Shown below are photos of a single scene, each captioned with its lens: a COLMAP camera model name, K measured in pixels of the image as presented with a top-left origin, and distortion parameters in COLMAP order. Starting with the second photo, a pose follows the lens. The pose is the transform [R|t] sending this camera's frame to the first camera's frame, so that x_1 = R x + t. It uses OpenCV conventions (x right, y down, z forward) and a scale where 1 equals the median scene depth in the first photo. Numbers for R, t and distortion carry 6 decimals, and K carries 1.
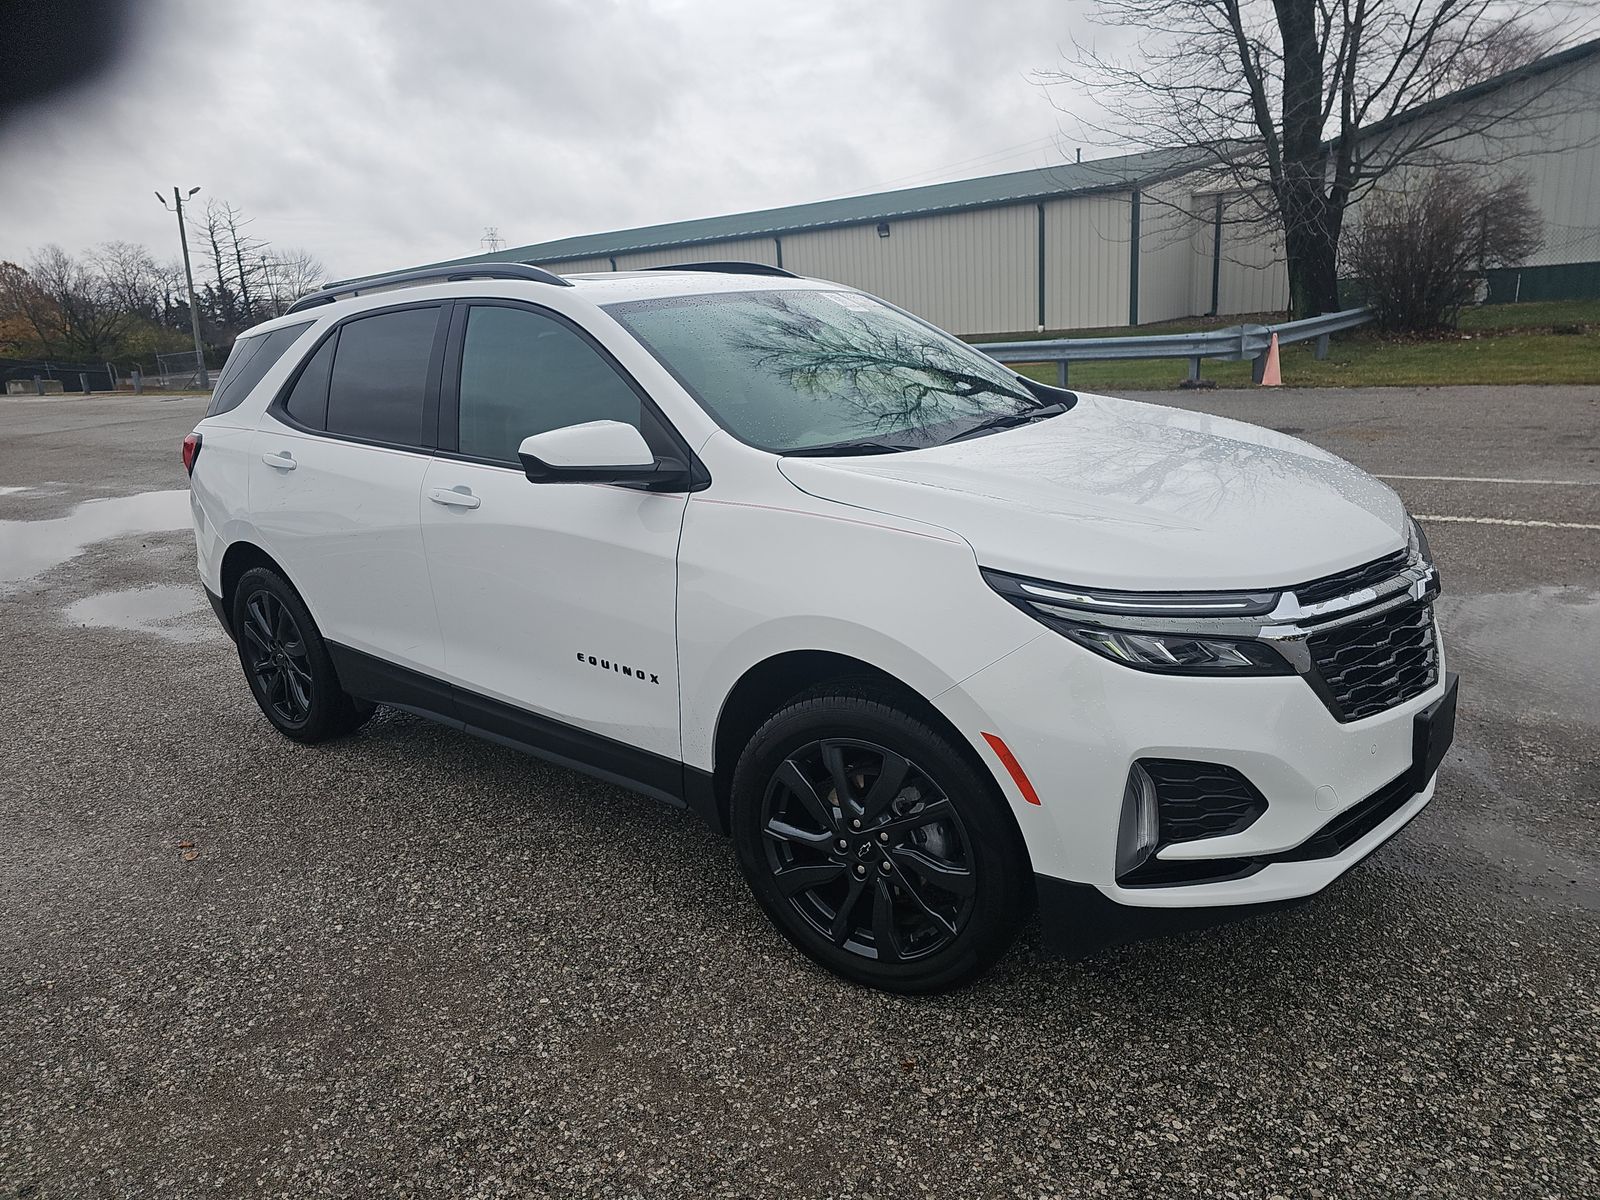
lens RADIAL K [[1114.8, 0, 796.6], [0, 1114.8, 597.9], [0, 0, 1]] dist [0.053465, -0.041394]
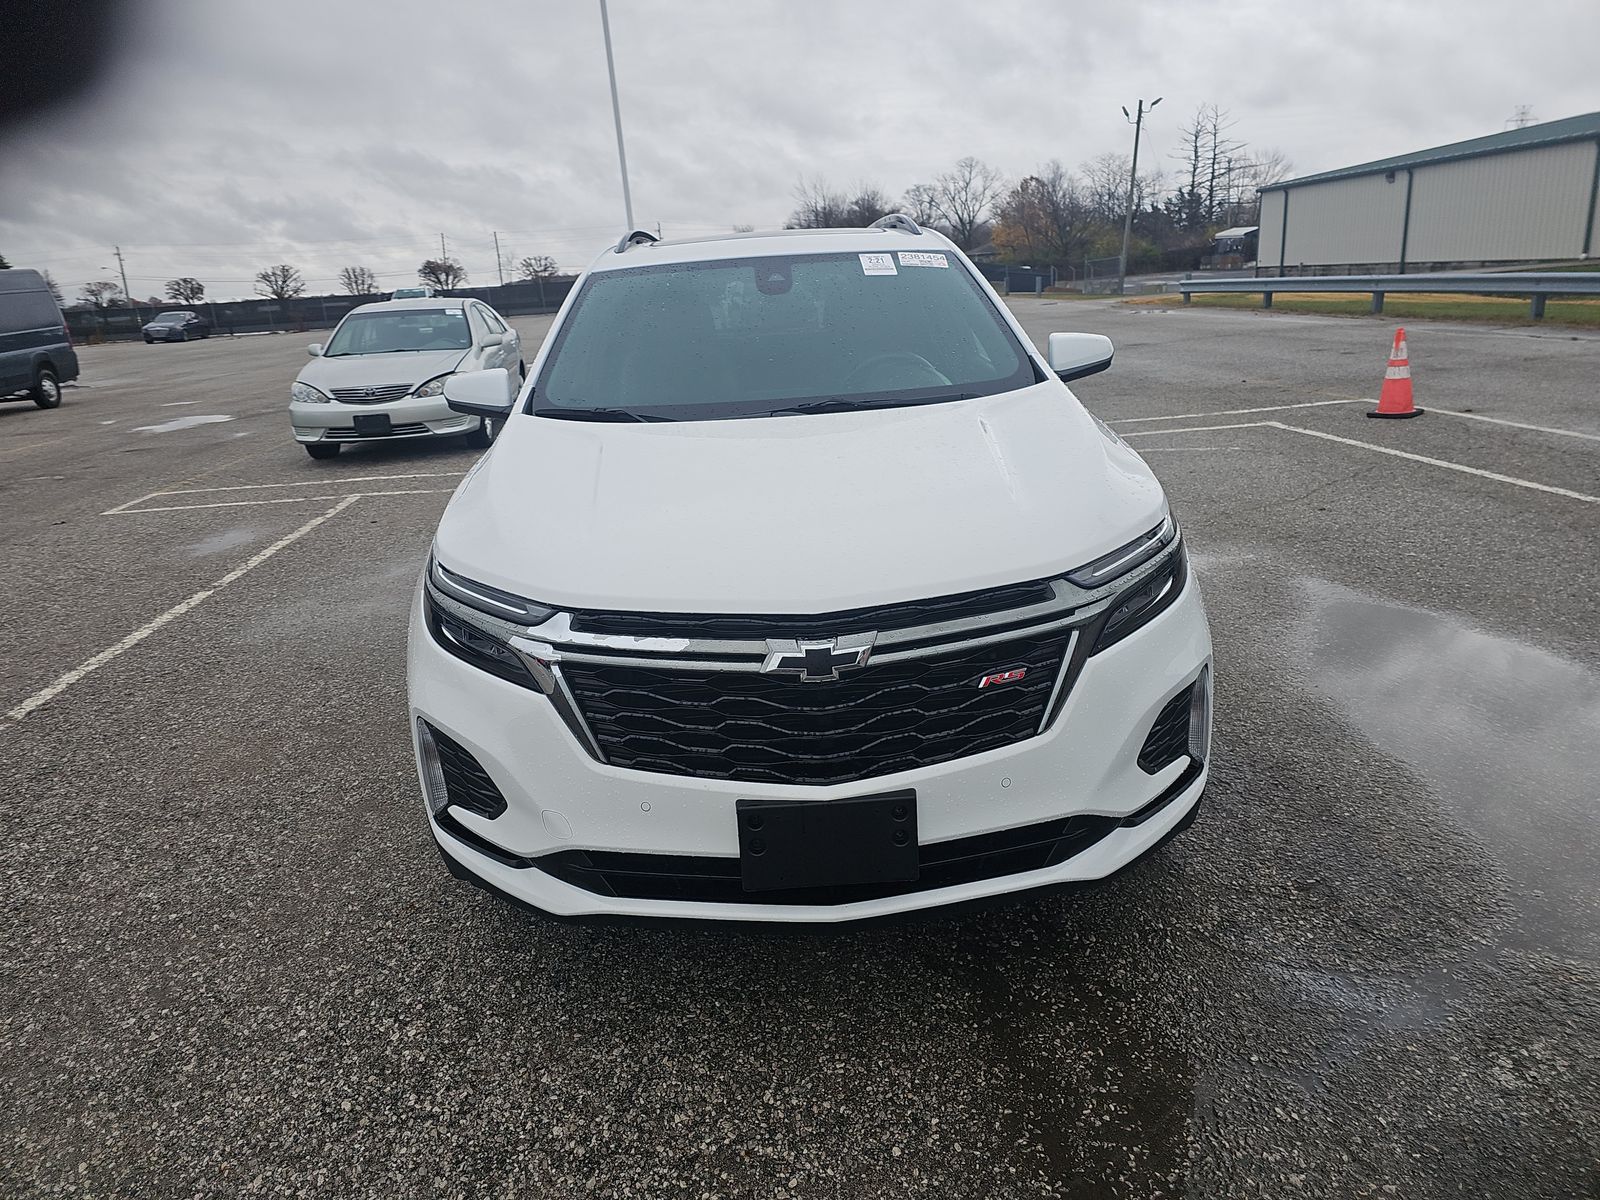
lens RADIAL K [[1114.8, 0, 796.6], [0, 1114.8, 597.9], [0, 0, 1]] dist [0.053465, -0.041394]
pose [[0.640520, 0.239348, -0.729689, 0.107497], [-0.175115, 0.970678, 0.164680, -0.017985], [0.747709, 0.022298, 0.663652, 0.043084]]
